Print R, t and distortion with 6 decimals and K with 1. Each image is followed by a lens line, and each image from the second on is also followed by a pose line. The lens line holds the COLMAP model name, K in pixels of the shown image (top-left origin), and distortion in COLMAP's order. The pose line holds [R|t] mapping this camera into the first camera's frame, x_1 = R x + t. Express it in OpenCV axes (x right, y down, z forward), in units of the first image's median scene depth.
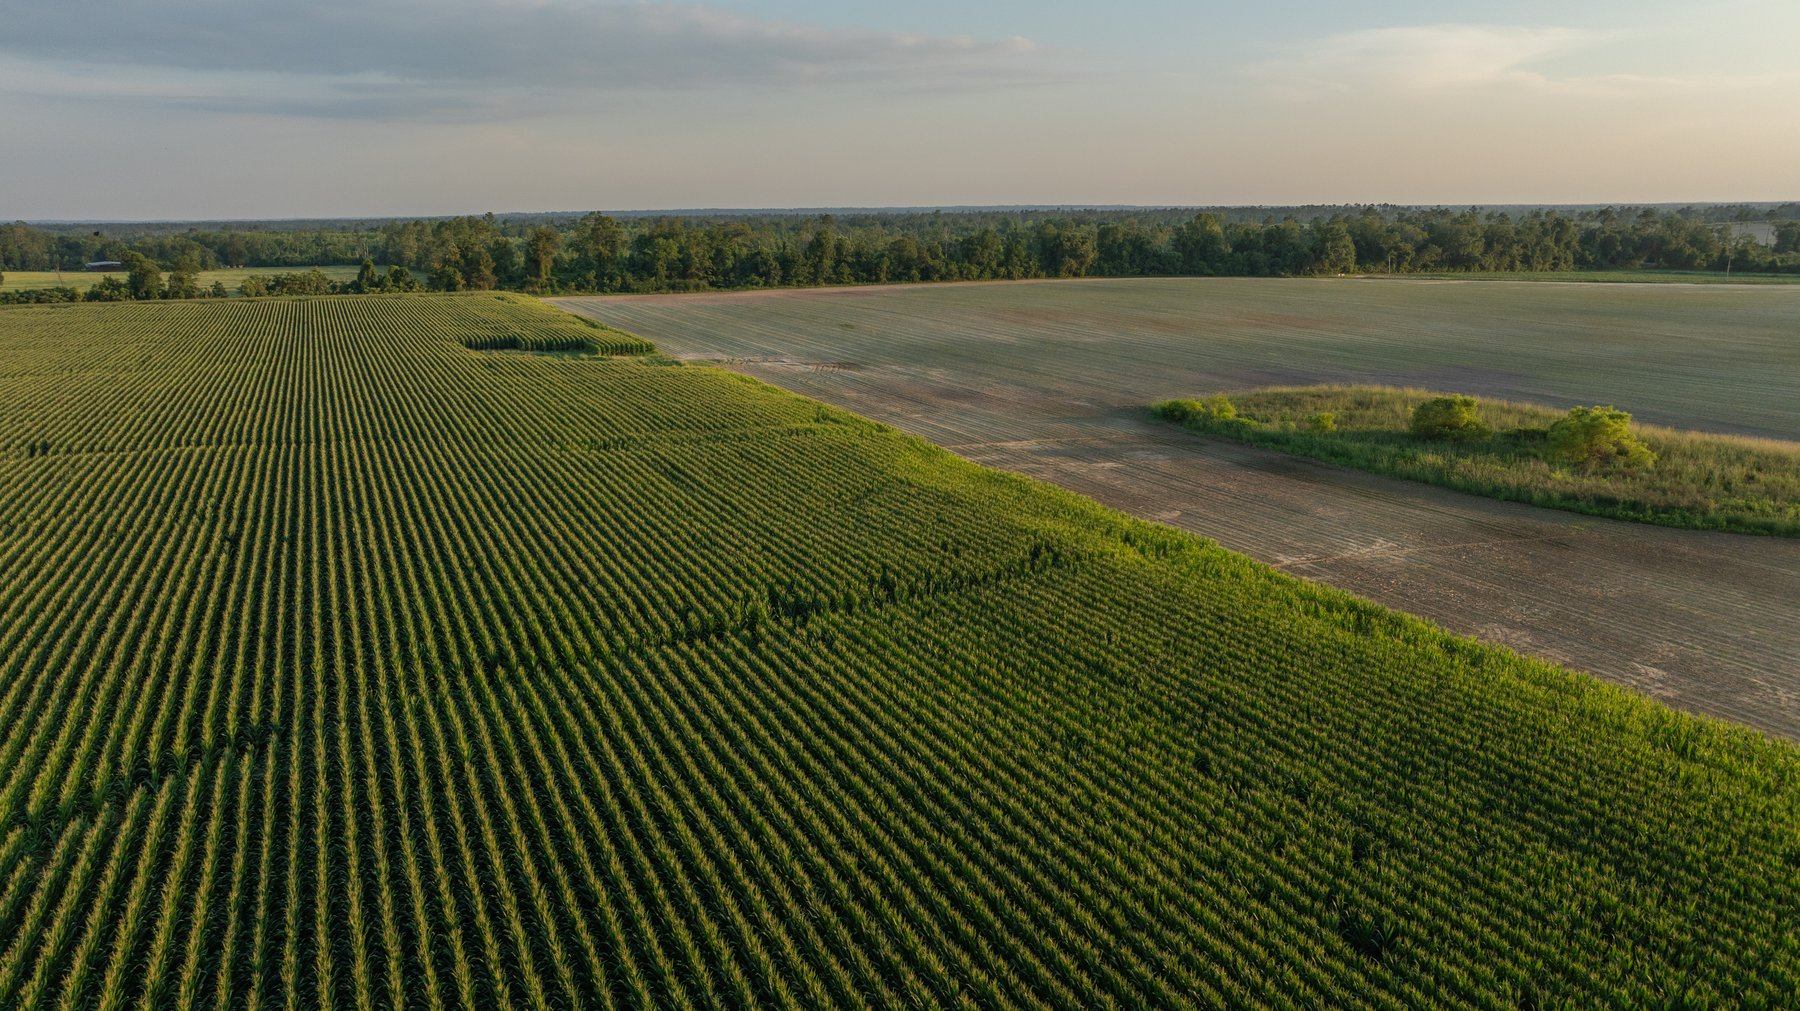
lens RADIAL K [[1266.4, 0, 907.9], [0, 1266.4, 509.0], [0, 0, 1]] dist [-0.028487, 0.027831]
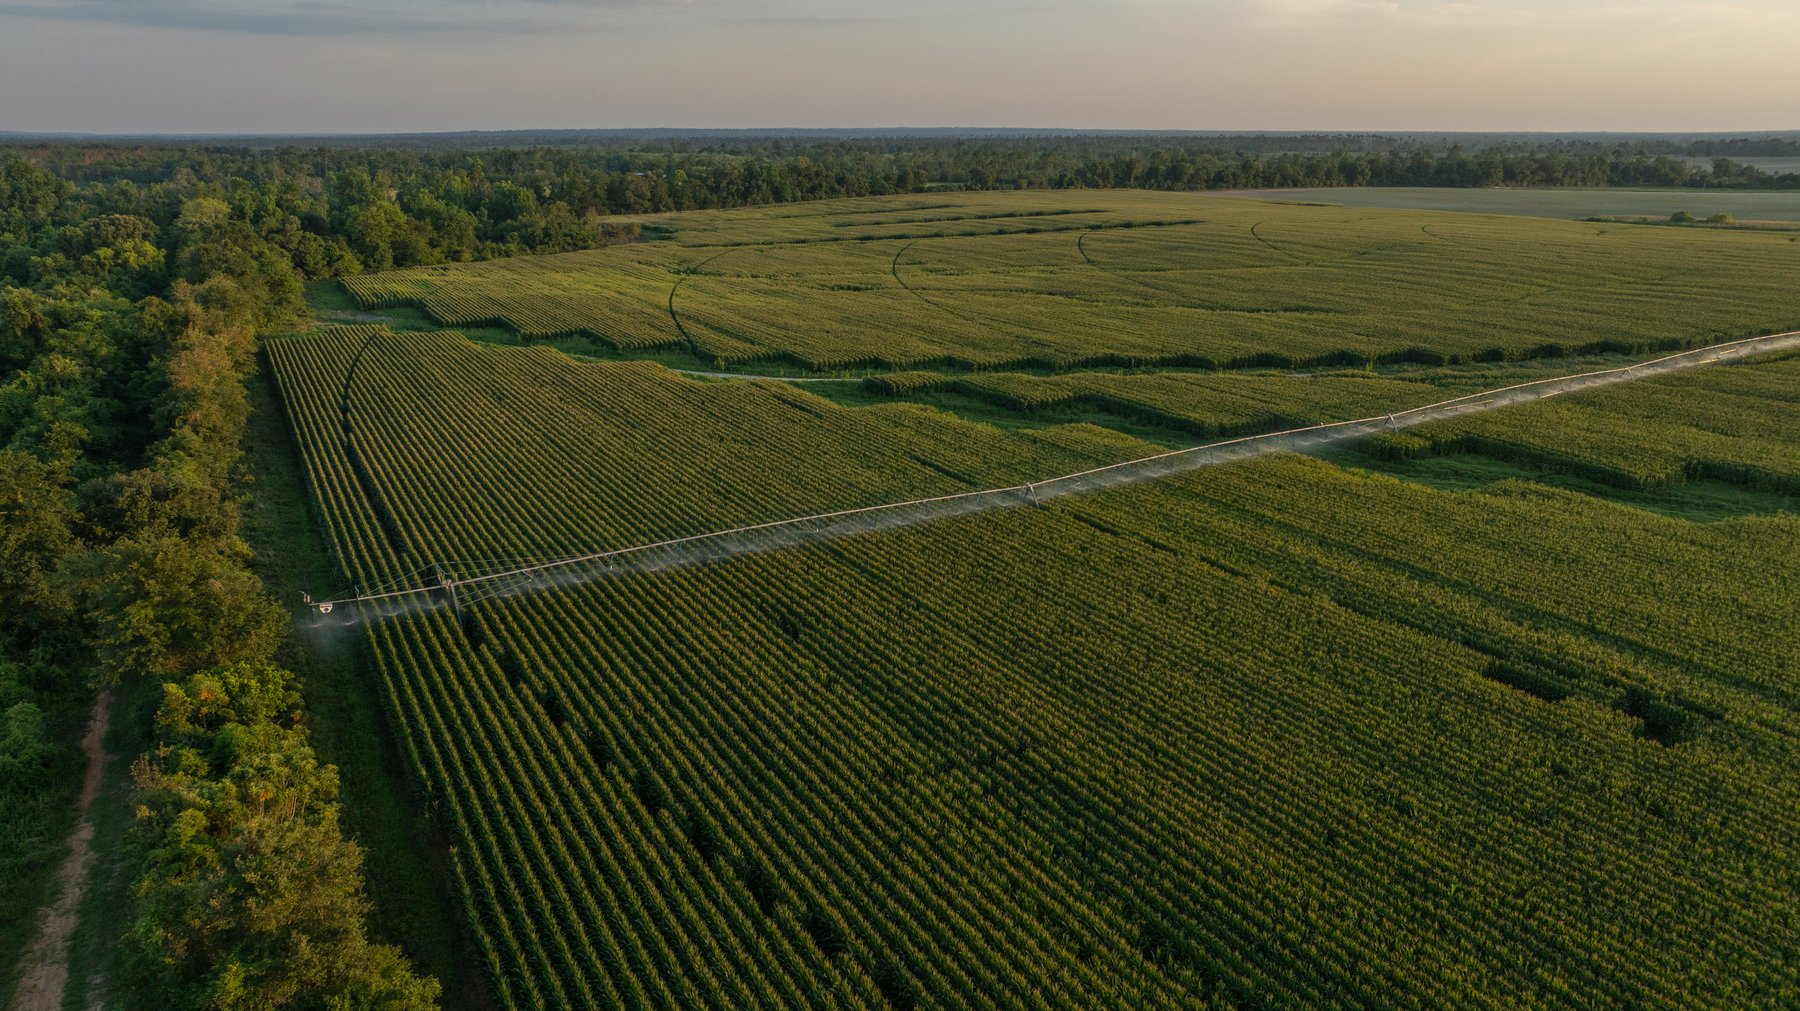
lens RADIAL K [[1266.4, 0, 892.3], [0, 1266.4, 498.1], [0, 0, 1]] dist [-0.028487, 0.027831]
pose [[0.994991, -0.013920, 0.098988, -0.696434], [0.008629, 0.998521, 0.053684, 0.153012], [-0.099589, -0.052561, 0.993640, -0.718882]]
